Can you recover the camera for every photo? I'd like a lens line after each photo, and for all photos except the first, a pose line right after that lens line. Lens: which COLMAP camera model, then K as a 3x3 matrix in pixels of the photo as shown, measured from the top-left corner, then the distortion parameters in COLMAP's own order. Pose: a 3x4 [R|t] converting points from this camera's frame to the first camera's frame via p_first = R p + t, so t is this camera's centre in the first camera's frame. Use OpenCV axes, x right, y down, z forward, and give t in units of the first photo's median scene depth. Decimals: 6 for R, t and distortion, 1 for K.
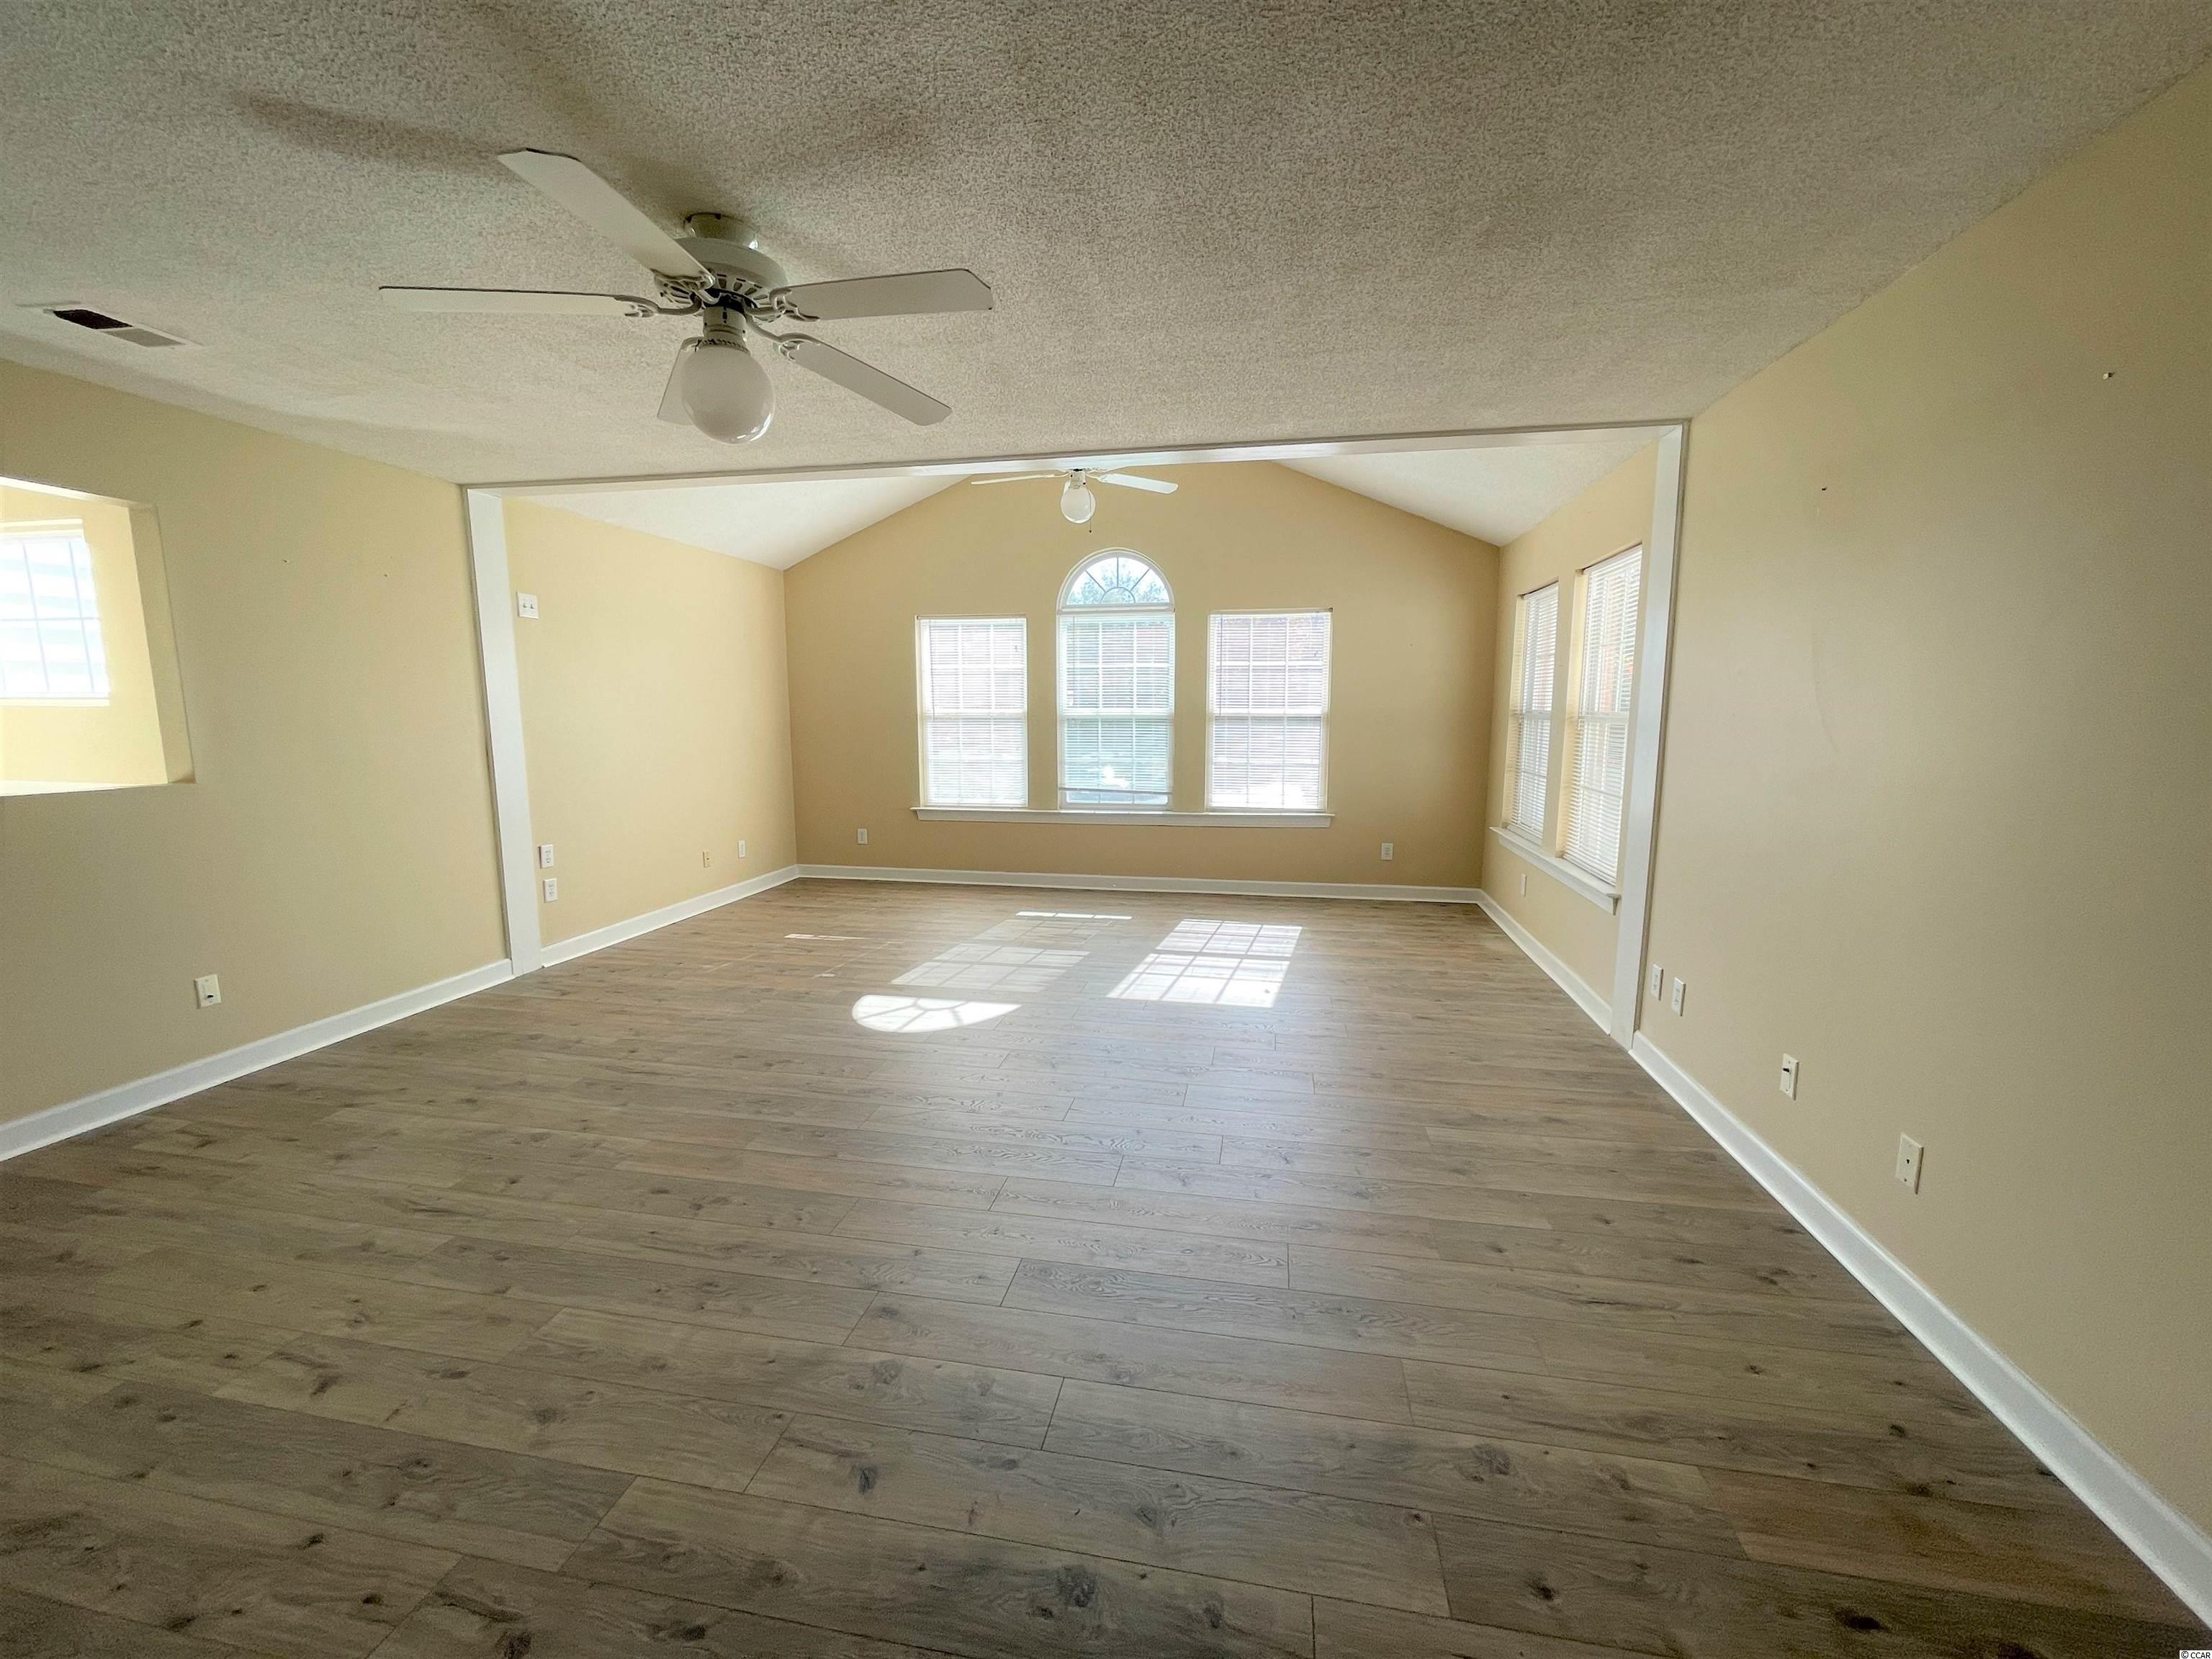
lens RADIAL K [[904.3, 0, 1111.7], [0, 904.3, 826.5], [0, 0, 1]] dist [-0.001146, -0.000339]
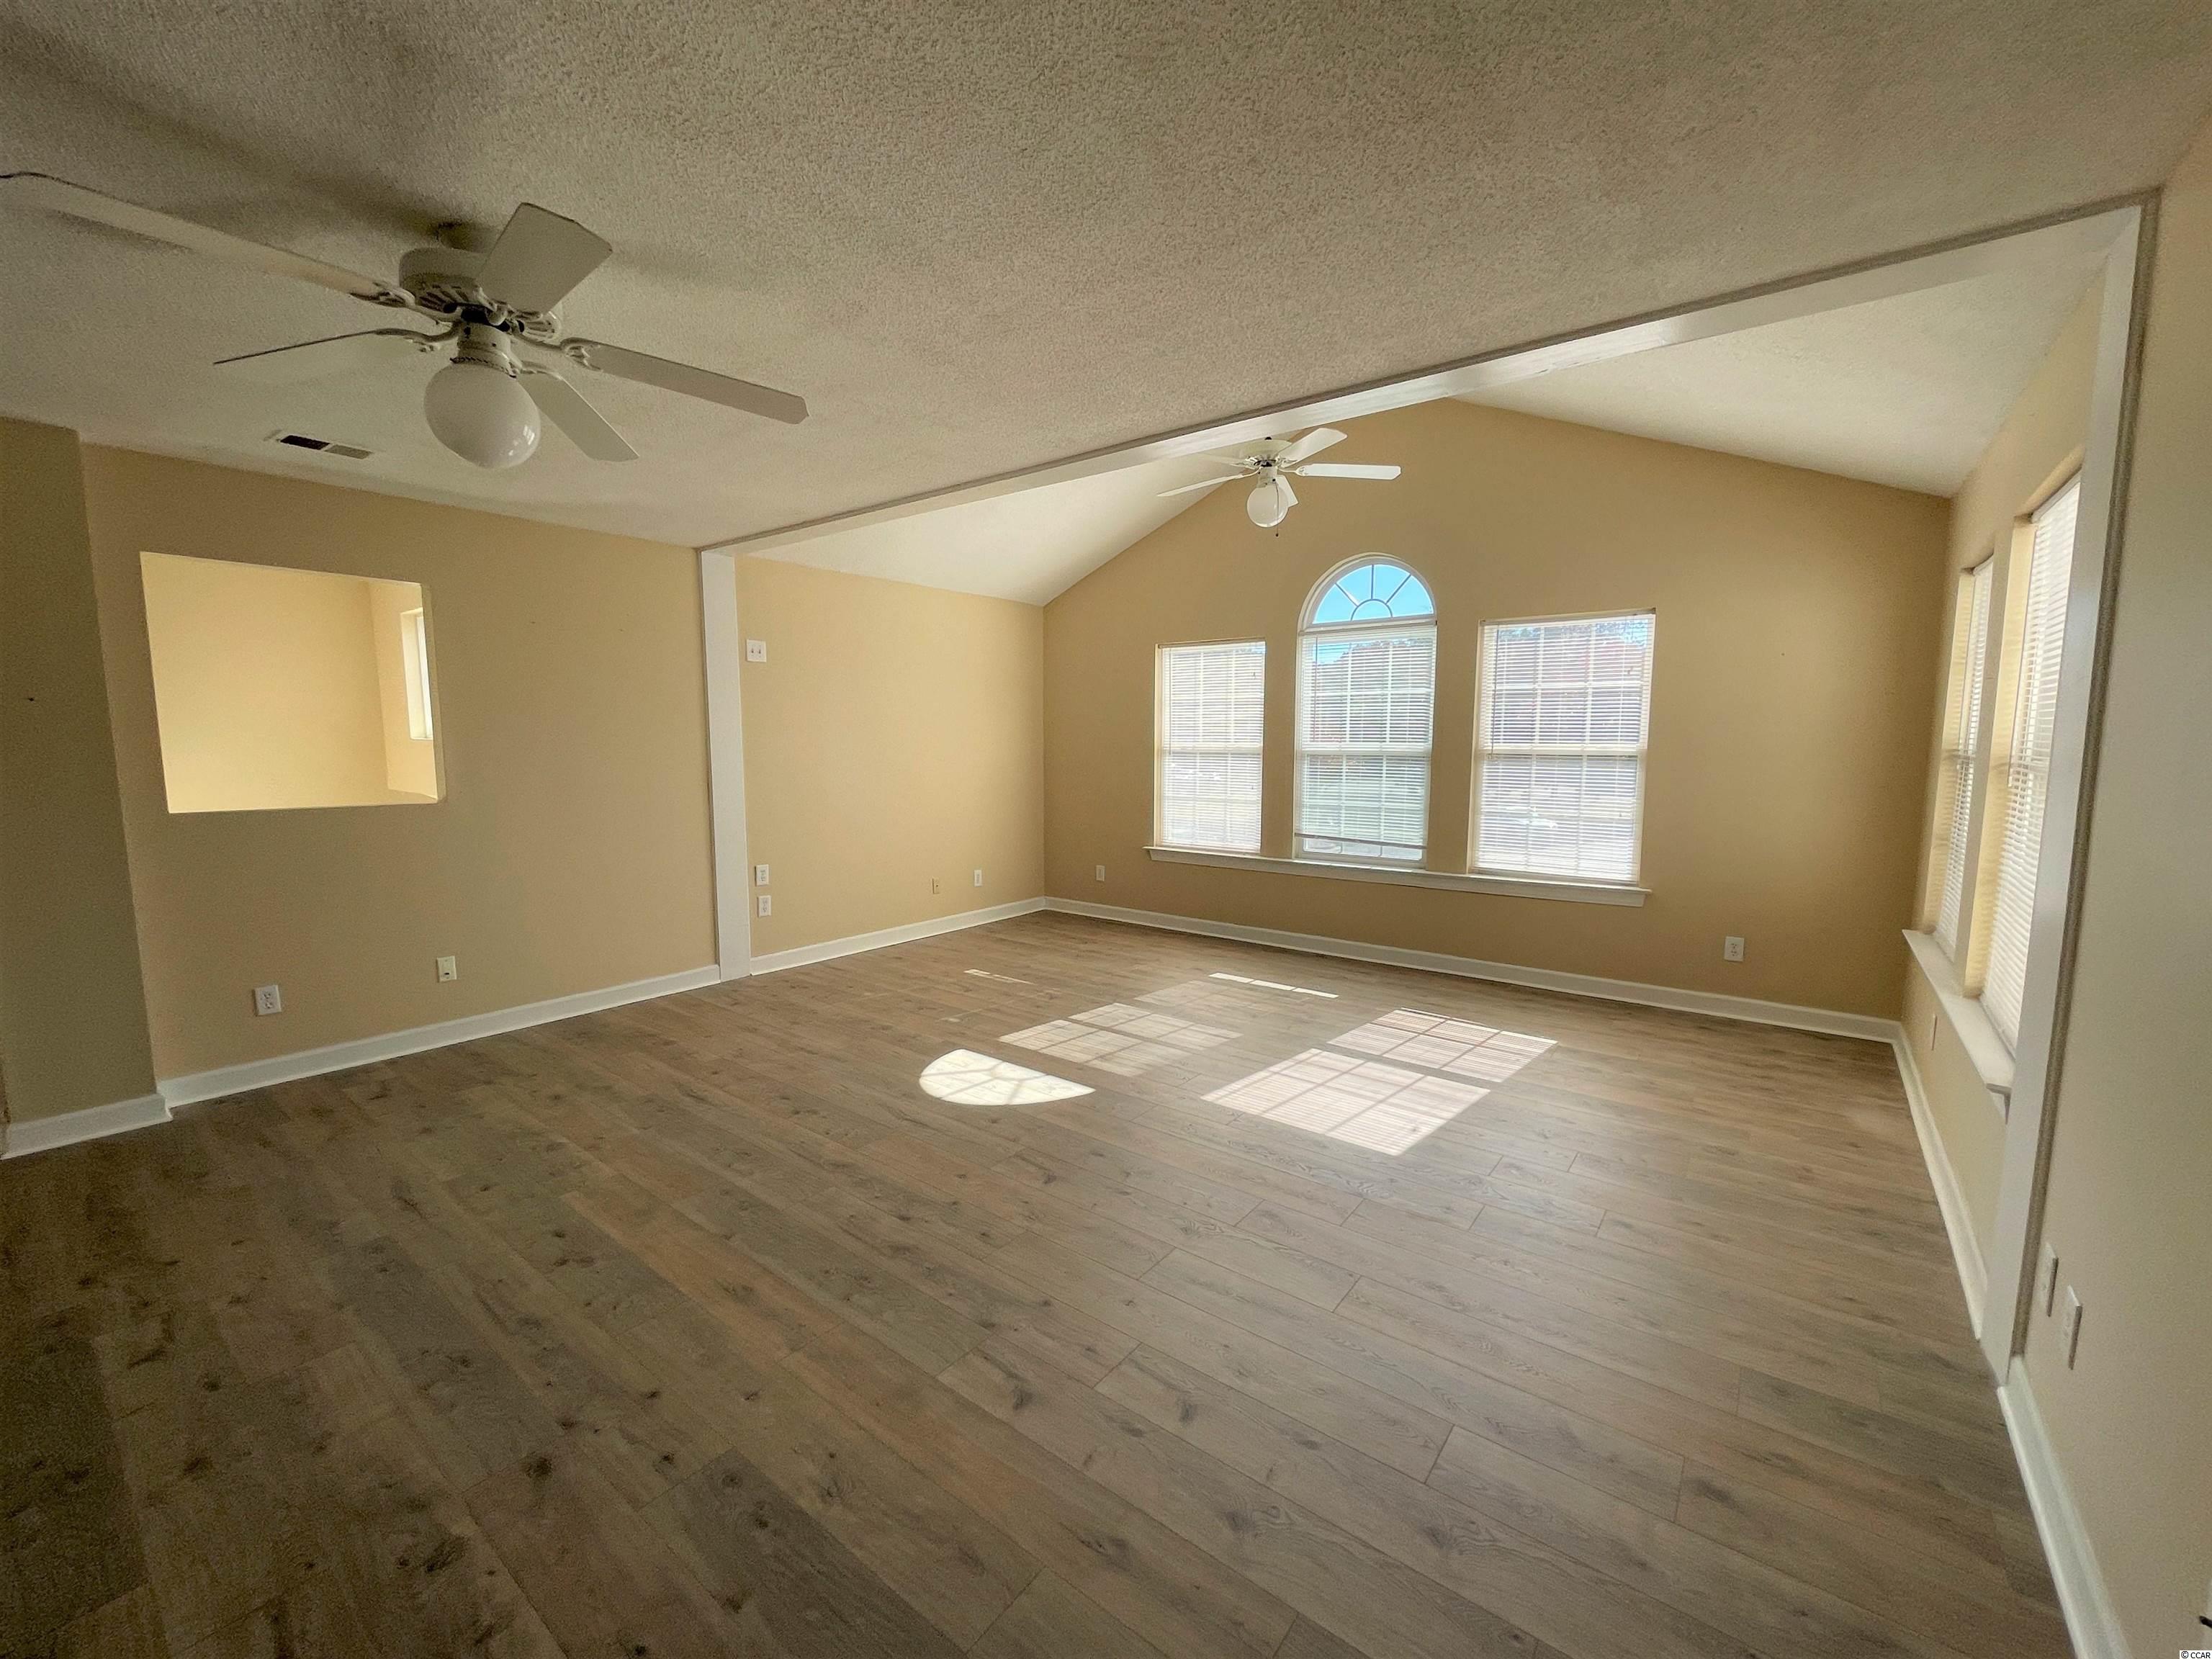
lens RADIAL K [[904.3, 0, 1104.0], [0, 904.3, 826.9], [0, 0, 1]] dist [-0.001146, -0.000339]
pose [[0.888299, 0.046486, -0.456907, 0.265872], [-0.061399, 0.997954, -0.017837, -0.034206], [0.455143, 0.043898, 0.889336, 0.216110]]
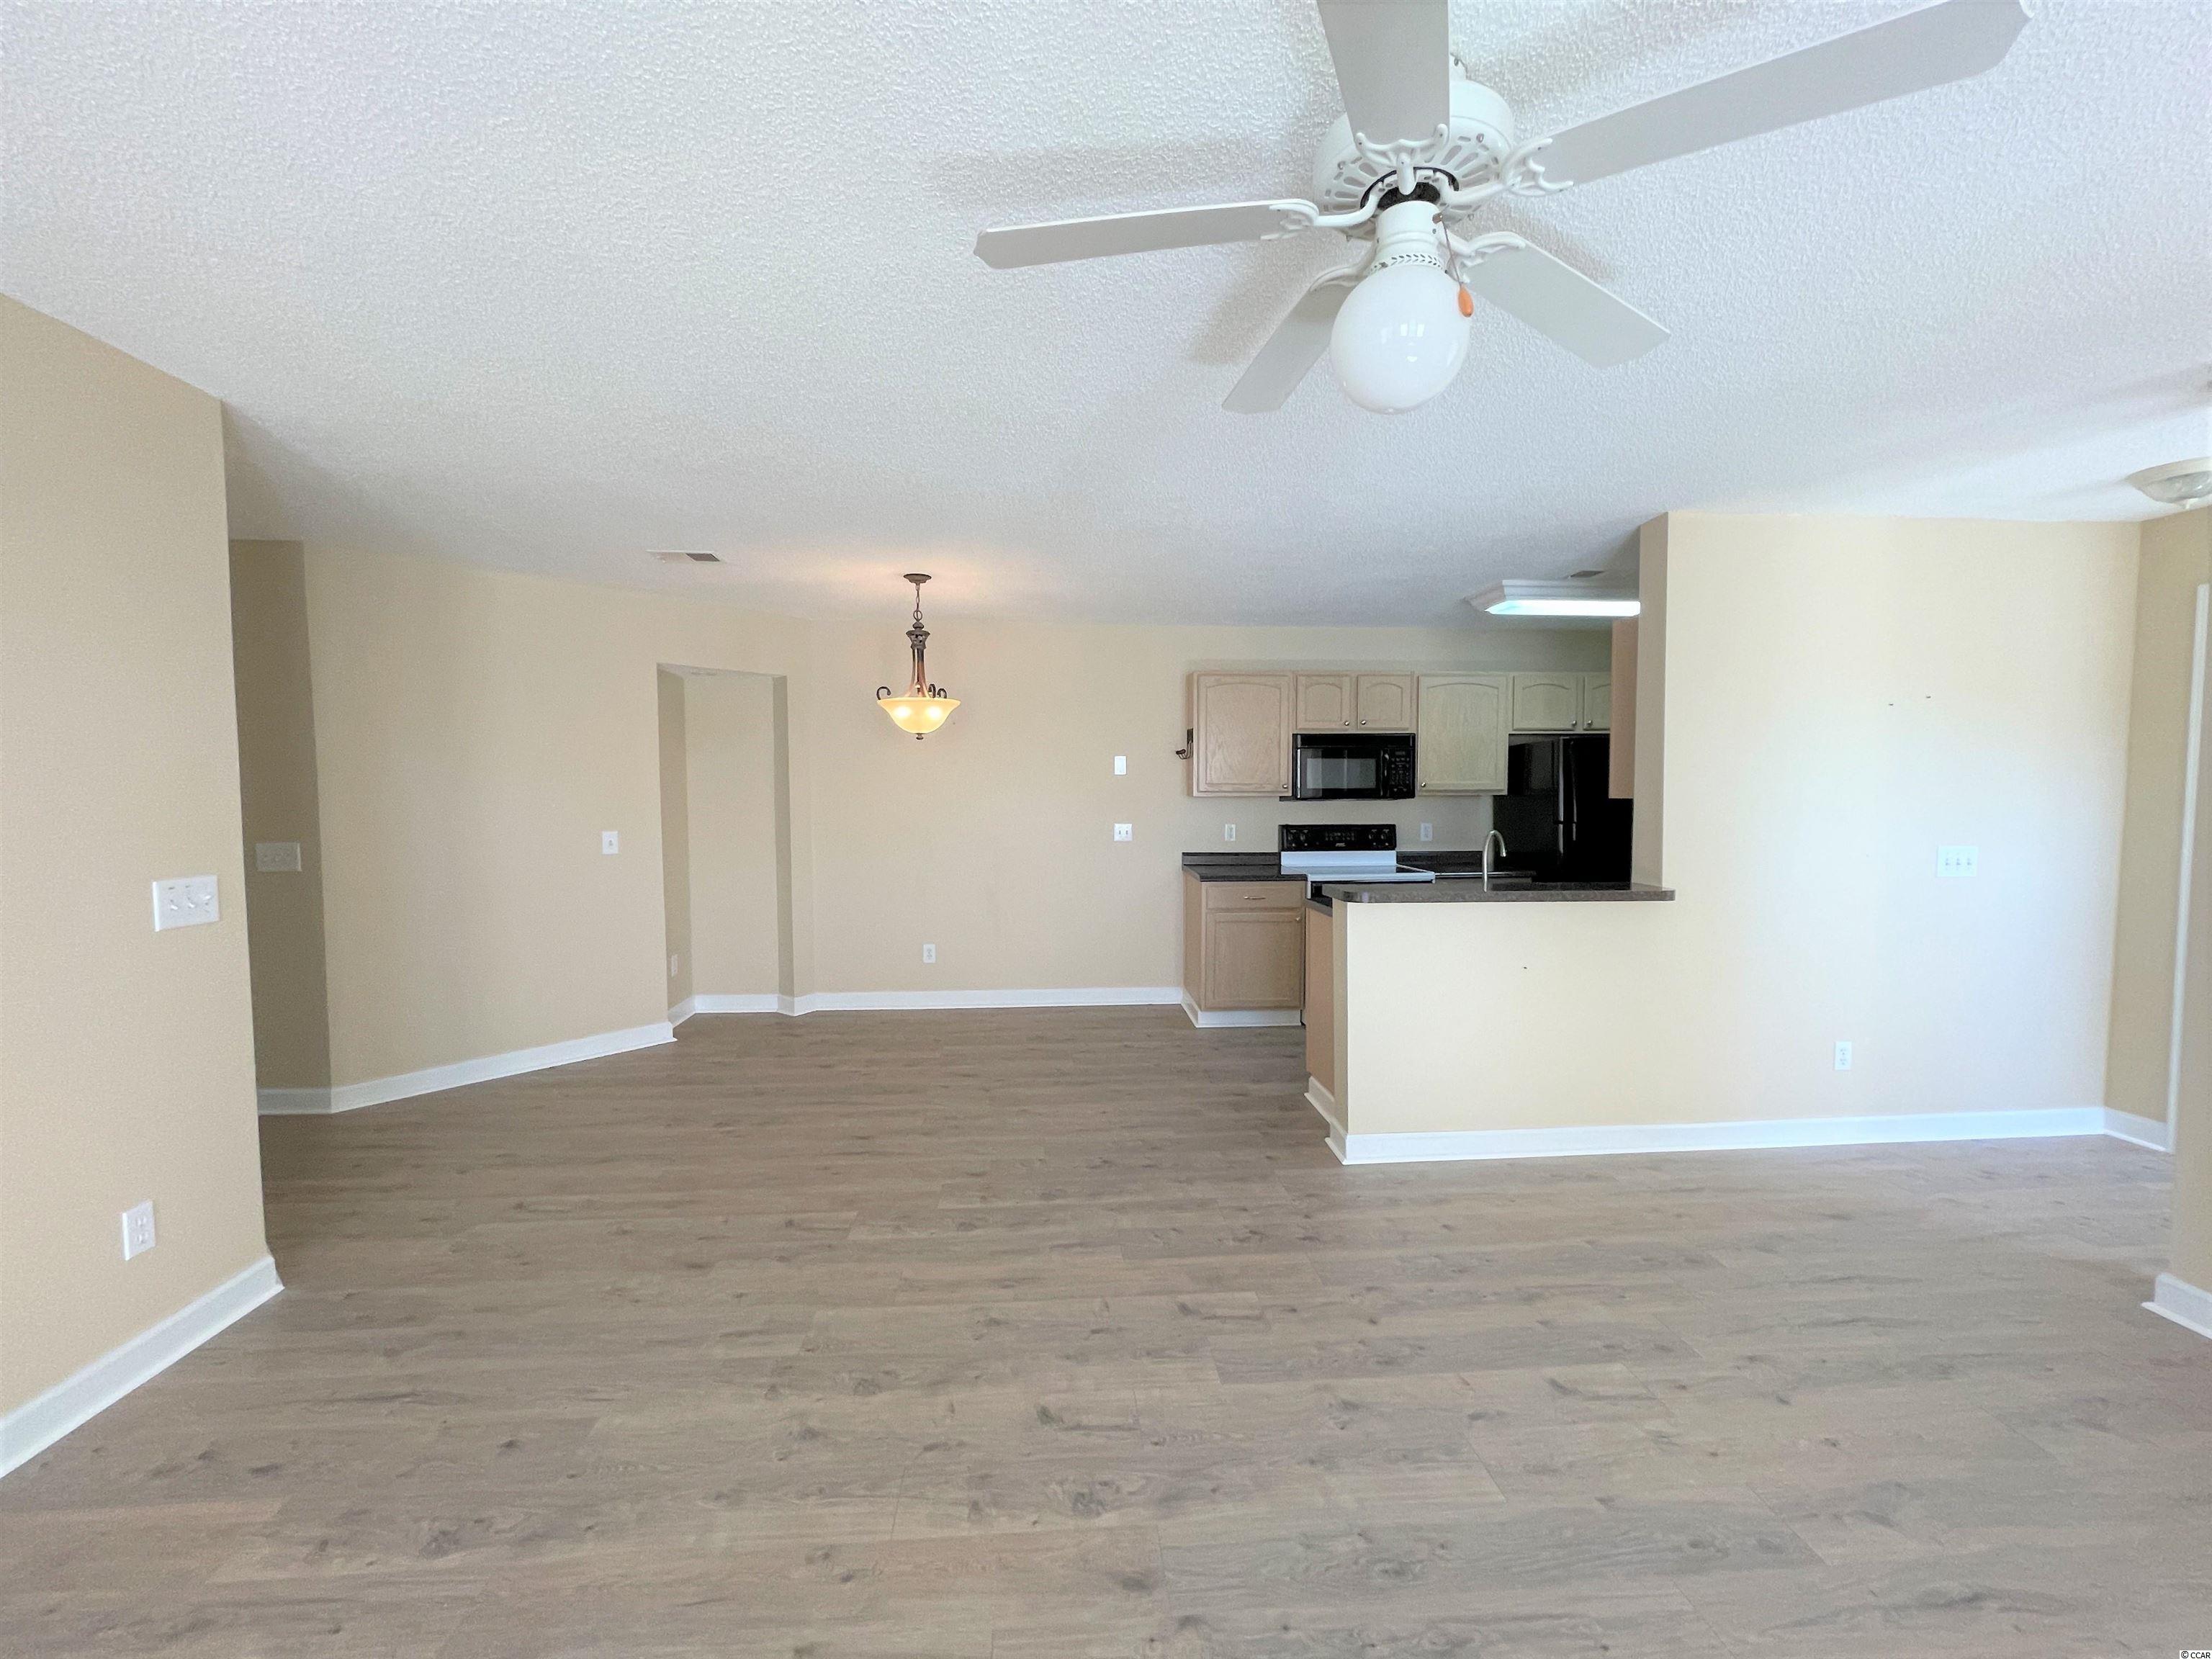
lens RADIAL K [[904.3, 0, 1119.4], [0, 904.3, 819.6], [0, 0, 1]] dist [-0.001146, -0.000339]
pose [[-0.962397, 0.007510, -0.271543, -0.013562], [-0.039776, 0.984948, 0.168213, -0.106009], [0.268719, 0.172689, -0.947612, 0.747076]]
